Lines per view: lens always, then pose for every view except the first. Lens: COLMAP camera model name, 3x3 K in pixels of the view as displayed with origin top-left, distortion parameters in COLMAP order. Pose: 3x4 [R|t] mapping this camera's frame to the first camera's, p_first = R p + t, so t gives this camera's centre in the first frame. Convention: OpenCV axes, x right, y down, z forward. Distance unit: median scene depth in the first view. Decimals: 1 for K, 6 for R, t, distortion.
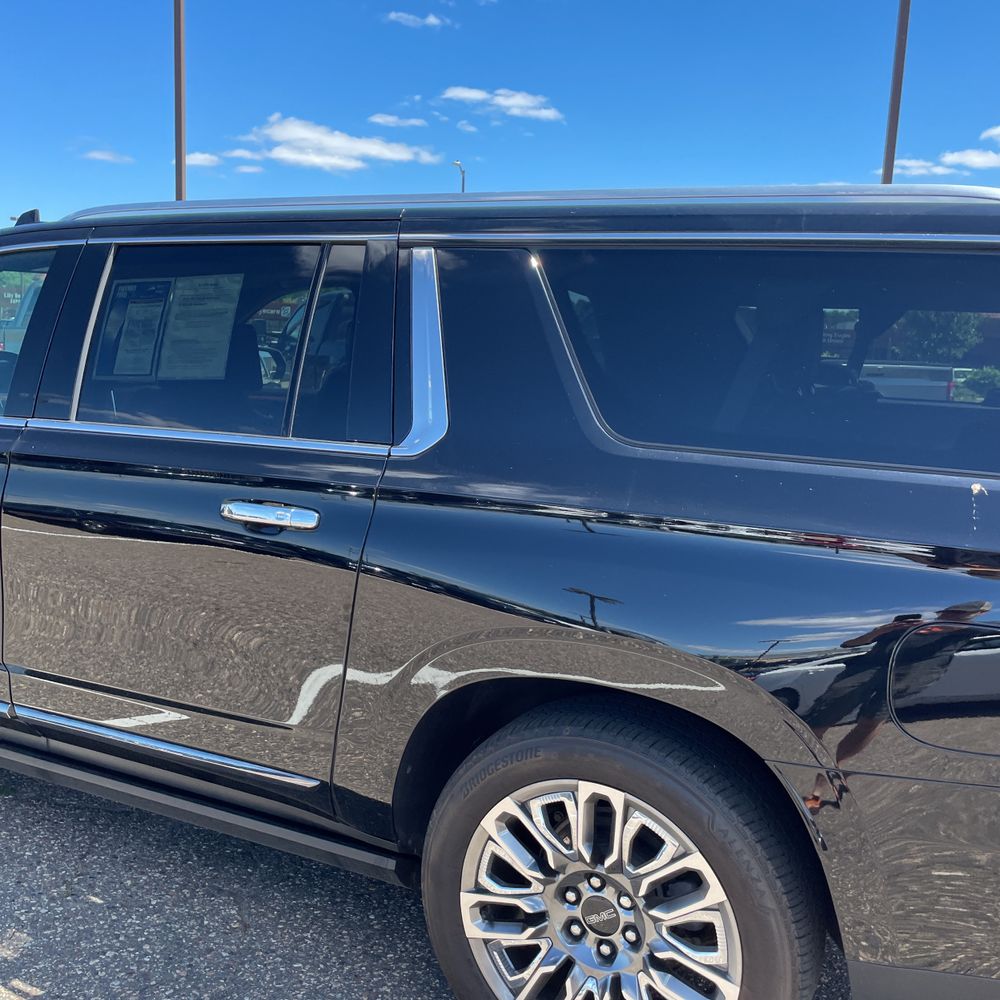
lens RADIAL K [[1016.5, 0, 497.5], [0, 1016.5, 491.9], [0, 0, 1]] dist [0.035667, 0.000000]
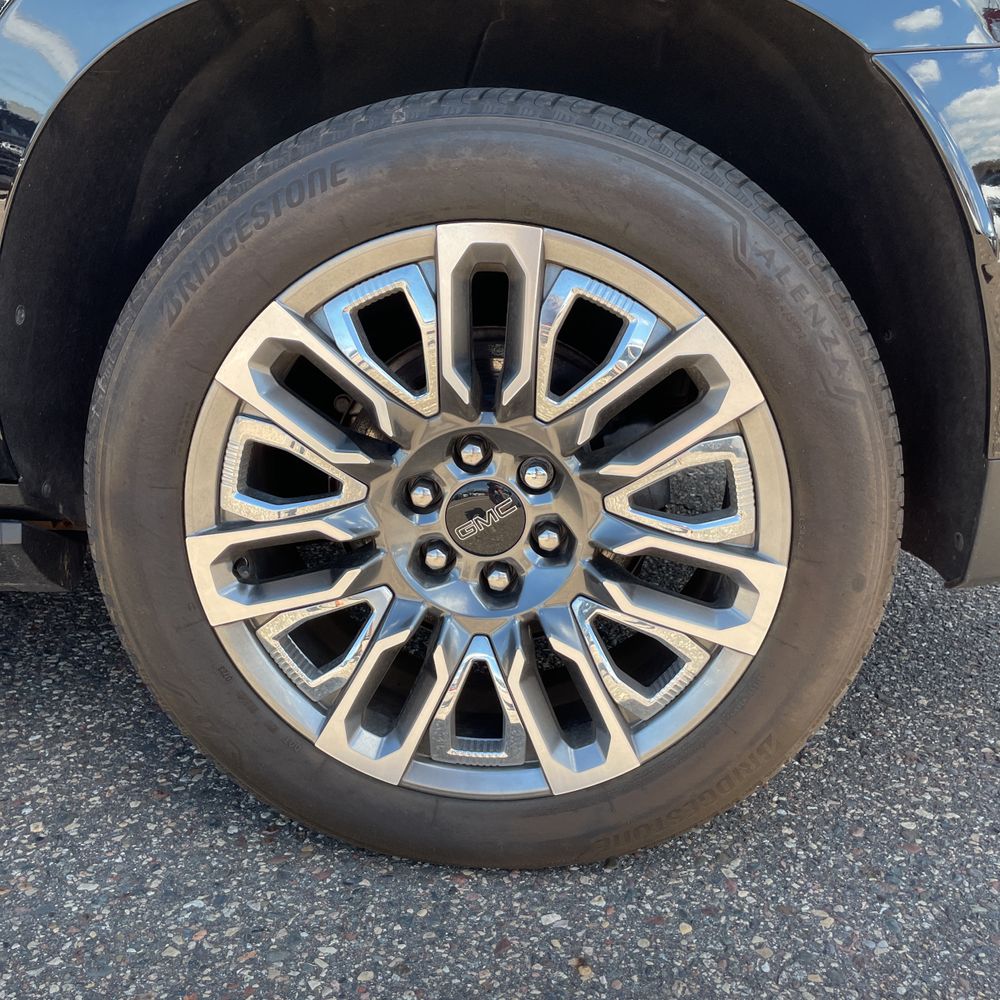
lens RADIAL K [[1016.5, 0, 494.6], [0, 1016.5, 501.3], [0, 0, 1]] dist [0.035667, 0.000000]
pose [[0.915479, -0.142357, 0.376342, -0.085235], [0.080366, 0.981168, 0.175646, 0.318879], [-0.394259, -0.130556, 0.909679, 0.540969]]
